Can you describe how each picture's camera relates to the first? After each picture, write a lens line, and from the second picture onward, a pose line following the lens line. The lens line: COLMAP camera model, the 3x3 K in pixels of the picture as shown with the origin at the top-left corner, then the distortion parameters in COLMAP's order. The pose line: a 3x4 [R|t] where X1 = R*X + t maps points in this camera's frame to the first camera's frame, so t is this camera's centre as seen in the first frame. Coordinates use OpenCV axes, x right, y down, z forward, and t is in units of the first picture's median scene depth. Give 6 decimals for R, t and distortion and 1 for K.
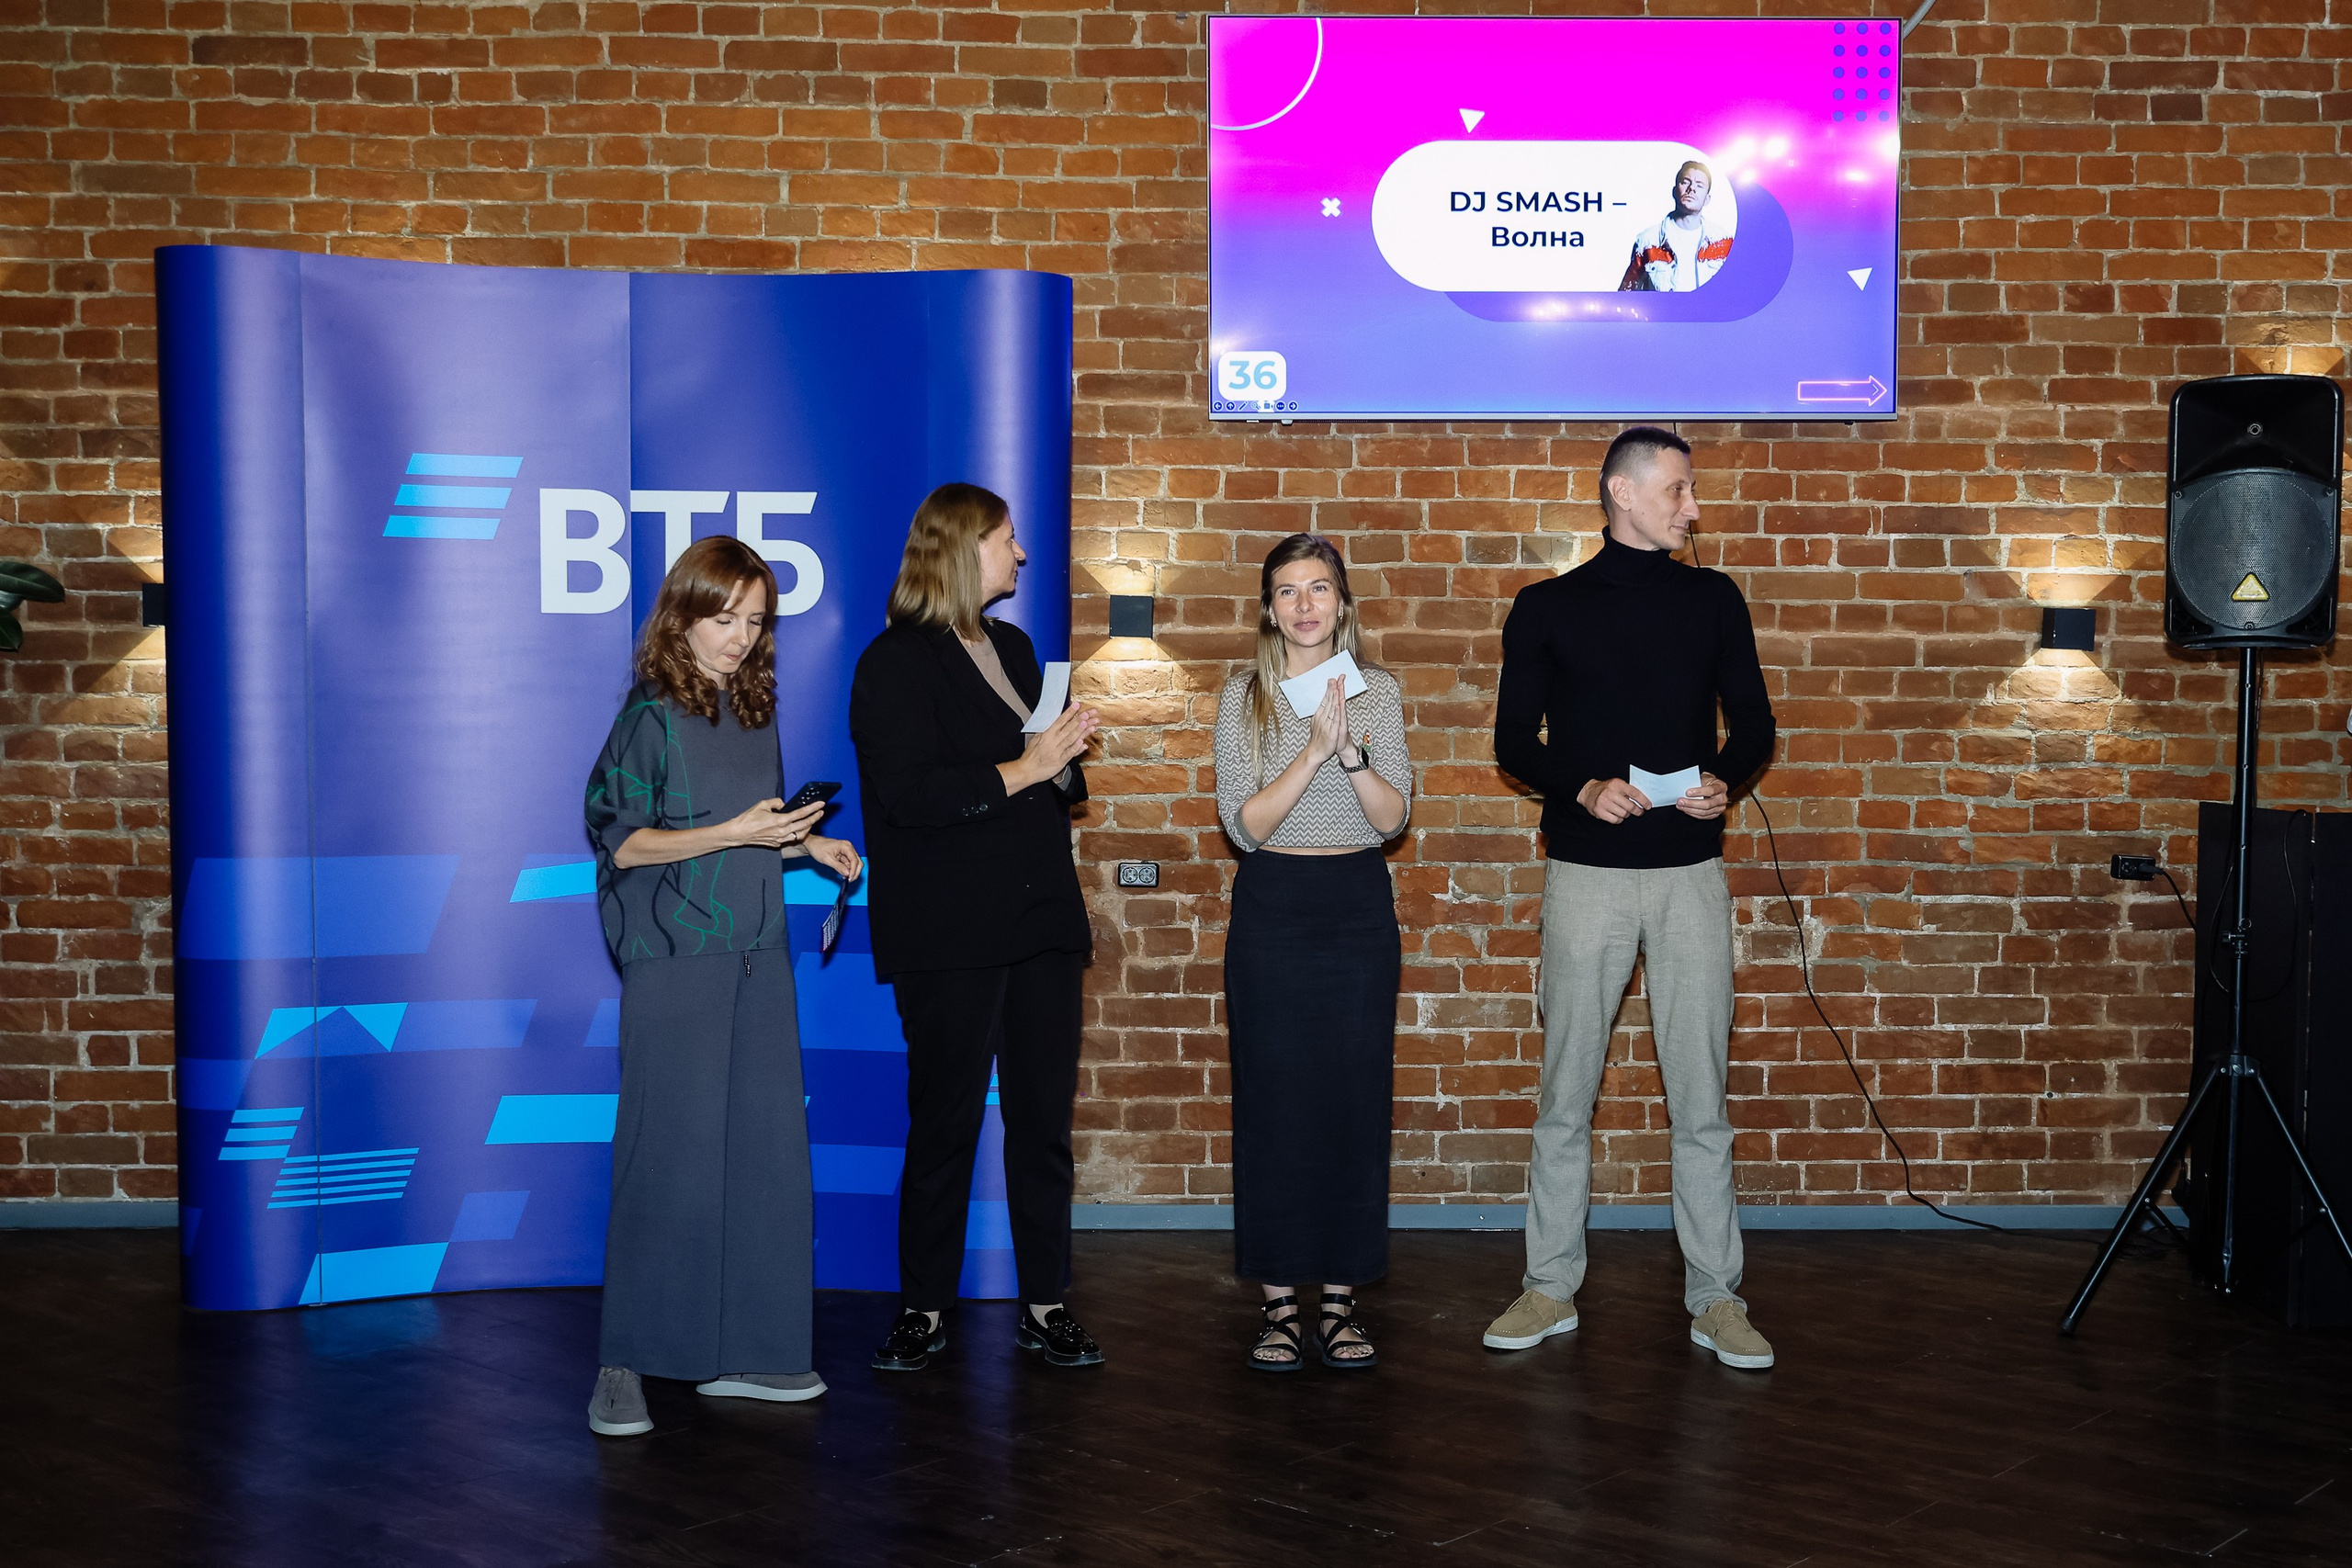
lens RADIAL K [[2656.4, 0, 1336.7], [0, 2656.4, 897.1], [0, 0, 1]] dist [-0.041653, 0.142773]
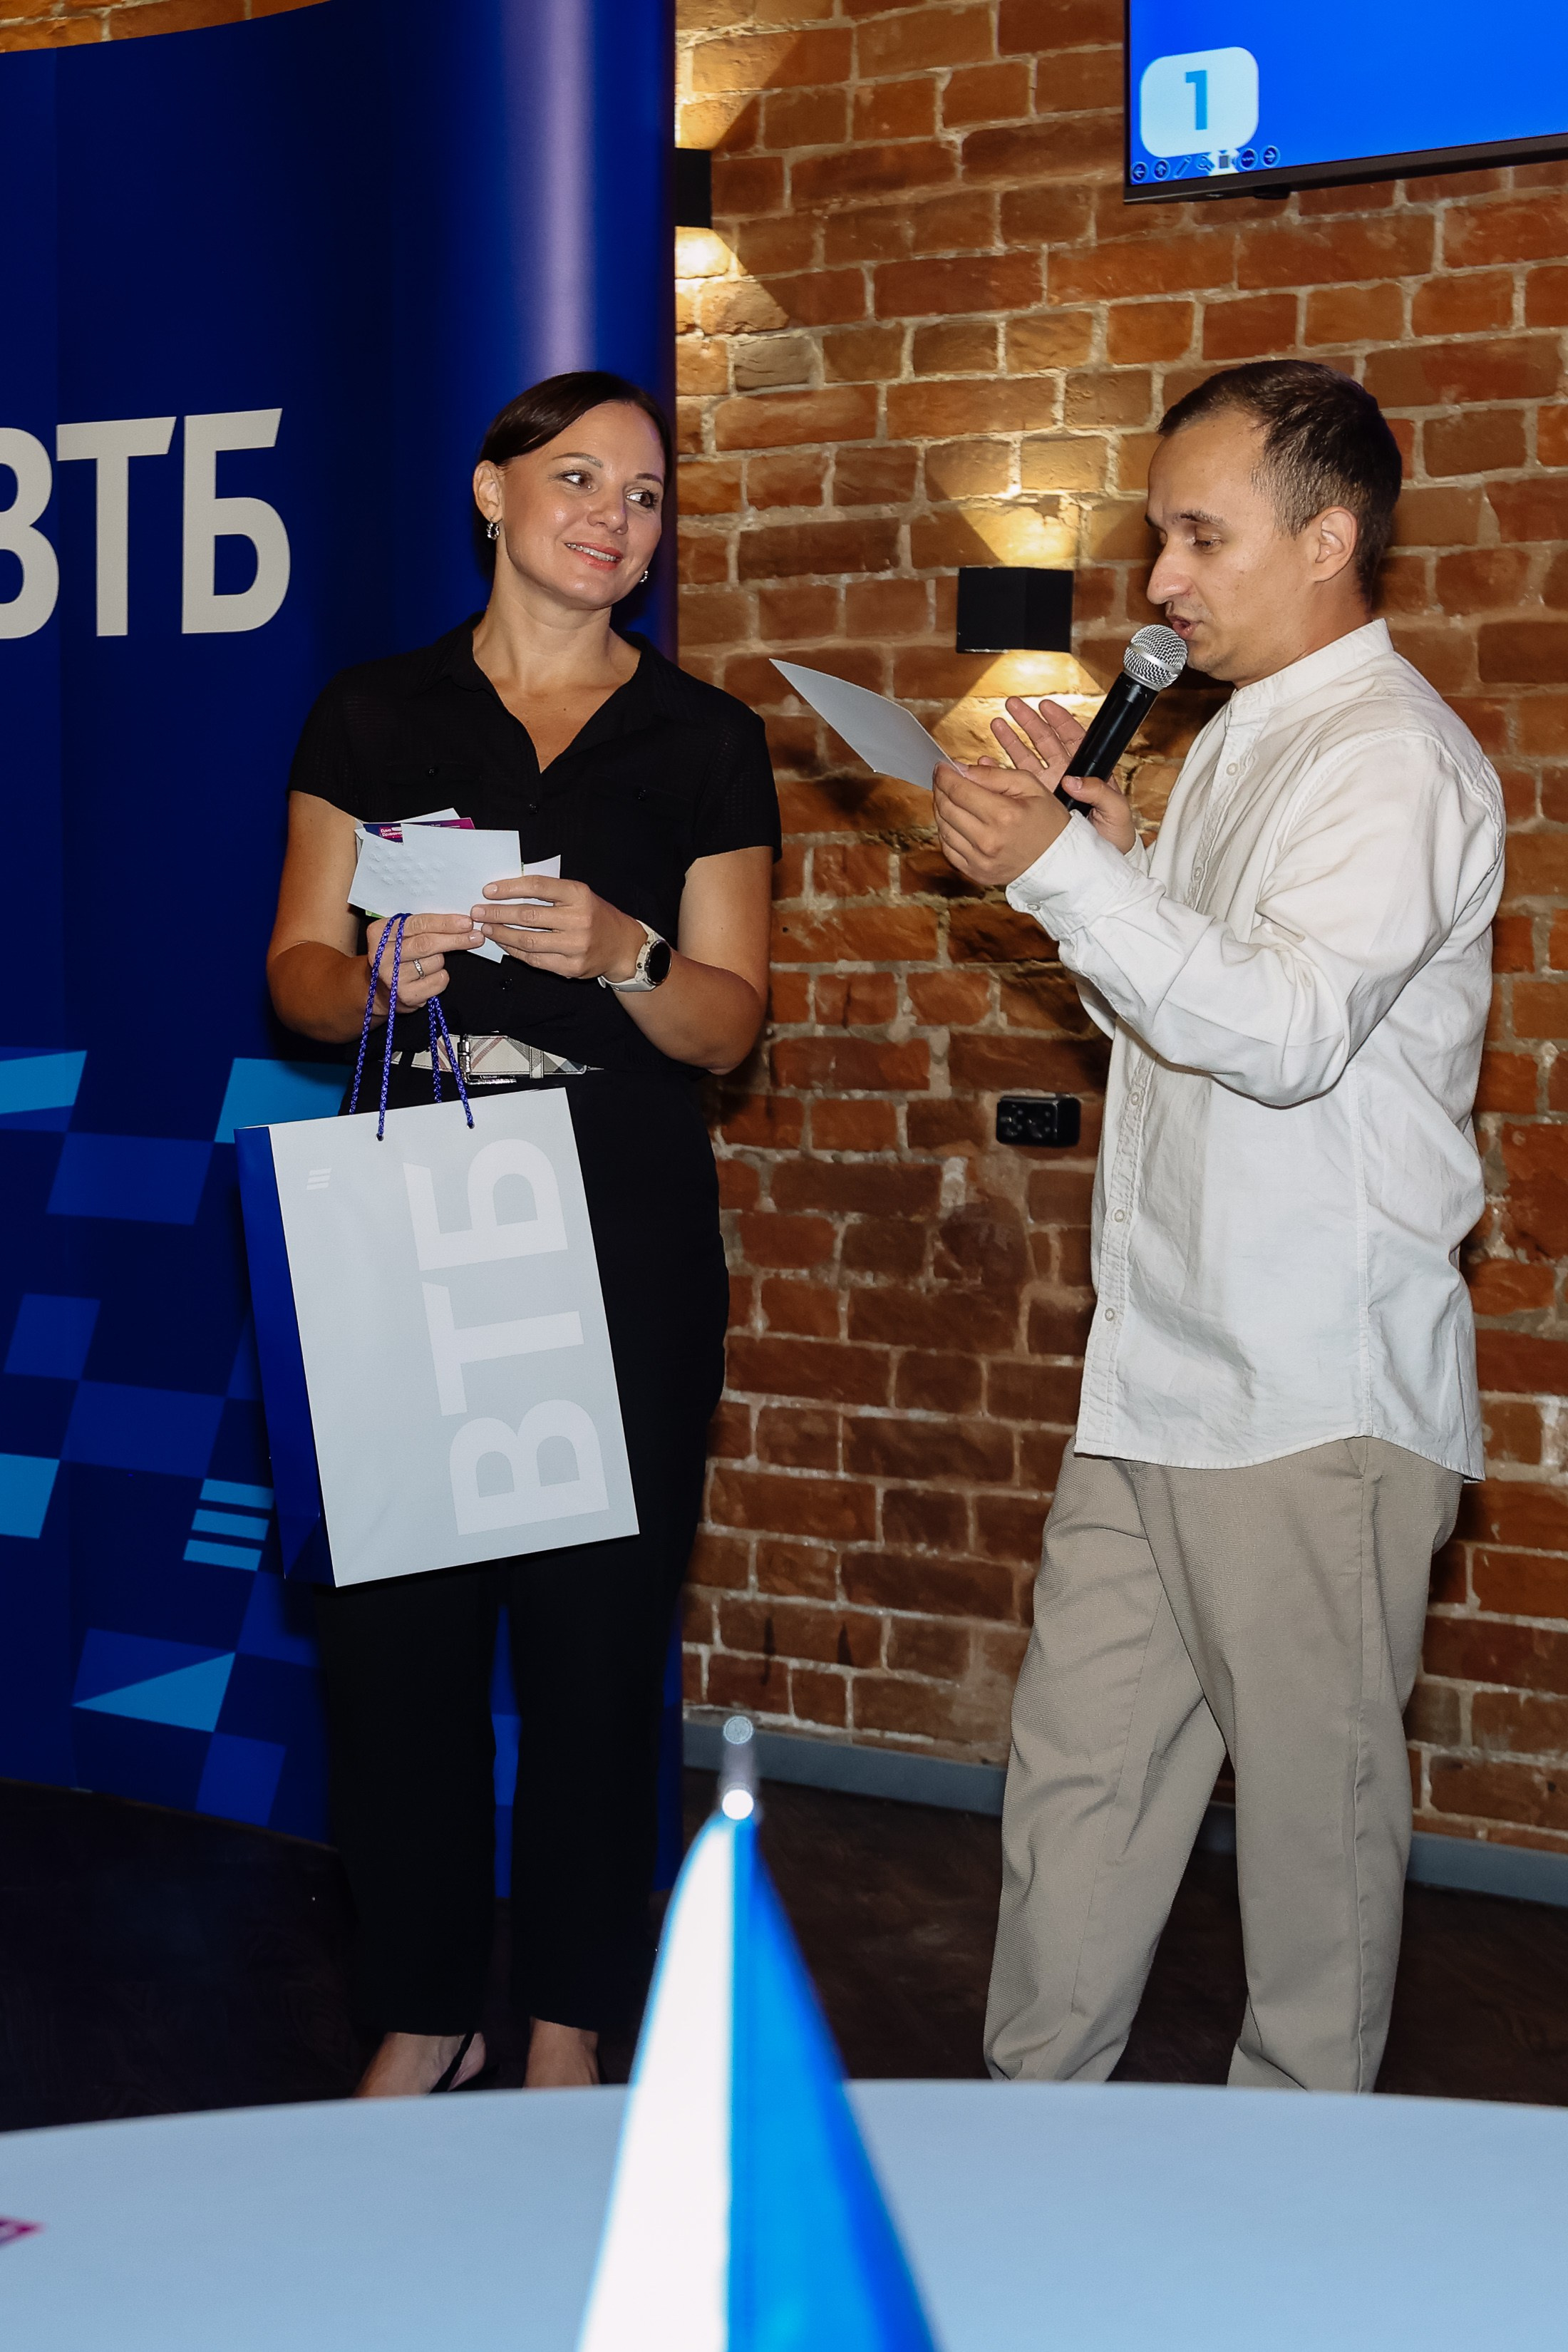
lens RADIAL K [[4988.7, 0, 461.1], [0, 4988.7, 1180.0], [0, 0, 1]] dist [0.057361, 0.280014]
pose [[0.724161, 0.041975, -0.688353, 0.501290], [-0.040615, 0.999009, 0.018192, -0.009937], [0.688434, 0.014783, 0.725148, 0.237435]]
